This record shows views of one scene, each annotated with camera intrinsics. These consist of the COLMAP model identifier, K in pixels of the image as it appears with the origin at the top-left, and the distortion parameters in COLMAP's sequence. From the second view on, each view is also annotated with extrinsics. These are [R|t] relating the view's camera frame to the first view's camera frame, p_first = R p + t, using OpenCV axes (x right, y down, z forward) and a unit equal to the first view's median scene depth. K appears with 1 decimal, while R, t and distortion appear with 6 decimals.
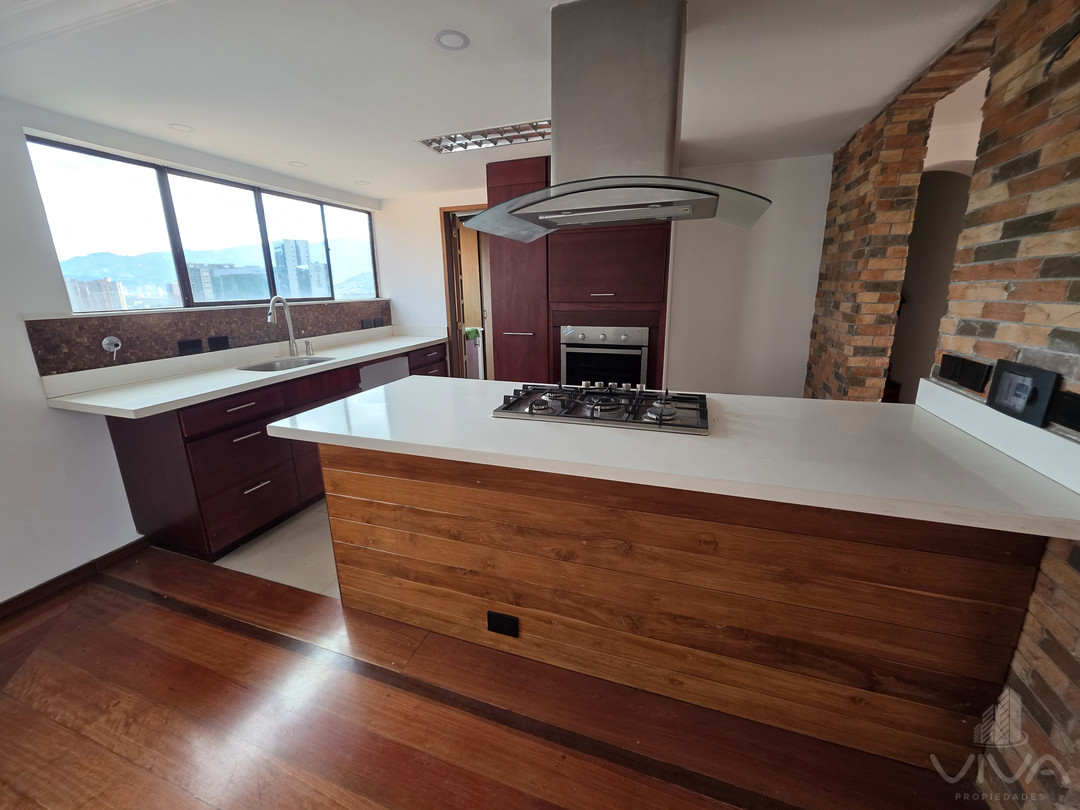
lens RADIAL K [[433.1, 0, 535.2], [0, 433.1, 388.5], [0, 0, 1]] dist [0.003809, -0.000034]
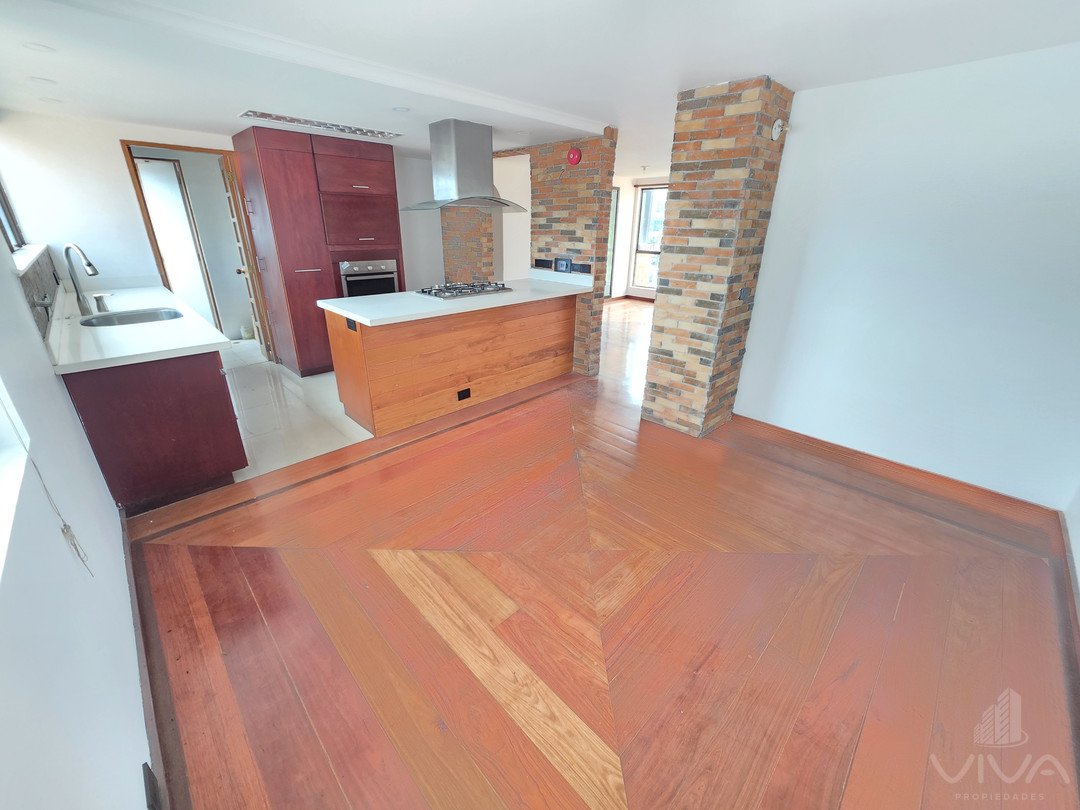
lens RADIAL K [[433.1, 0, 541.1], [0, 433.1, 390.4], [0, 0, 1]] dist [0.003809, -0.000034]
pose [[0.421919, -0.306634, 0.853206, -1.811825], [0.190516, 0.950044, 0.247225, 0.050637], [-0.886390, 0.058240, 0.459260, -0.373823]]
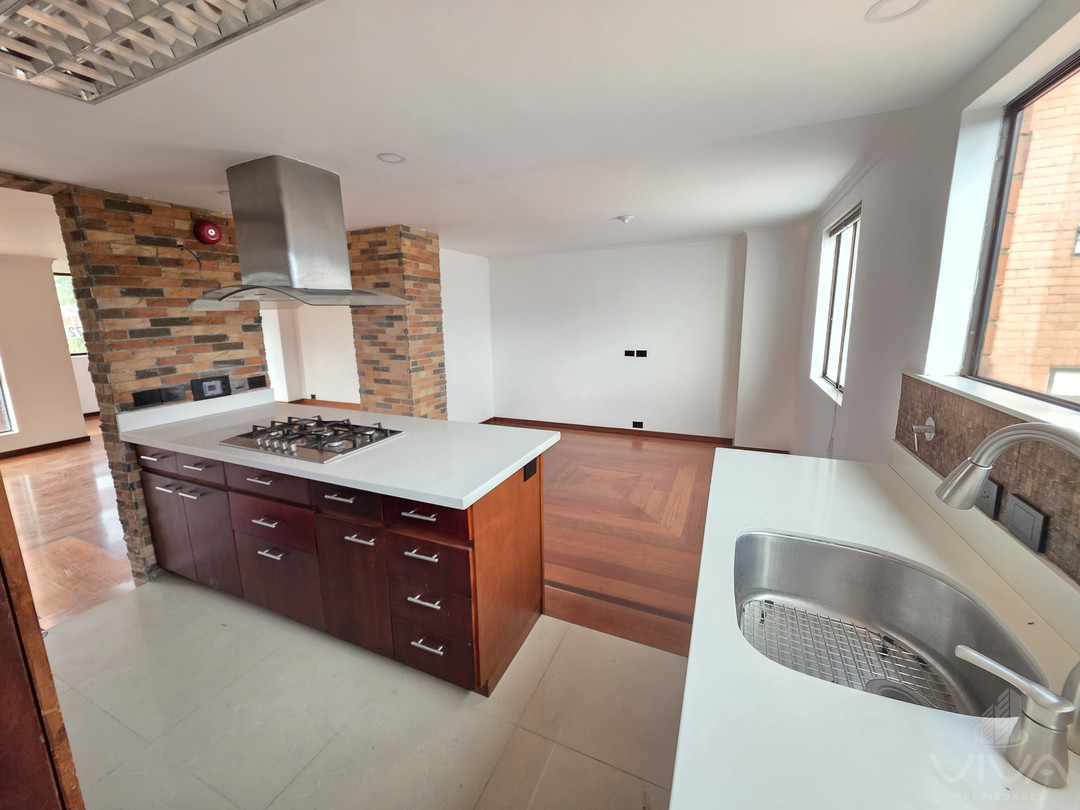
lens RADIAL K [[433.1, 0, 516.5], [0, 433.1, 395.5], [0, 0, 1]] dist [0.003809, -0.000034]
pose [[-0.993536, 0.024815, 0.110775, -0.611602], [0.067472, 0.913834, 0.400444, -0.575151], [-0.091293, 0.405330, -0.909601, 2.163474]]
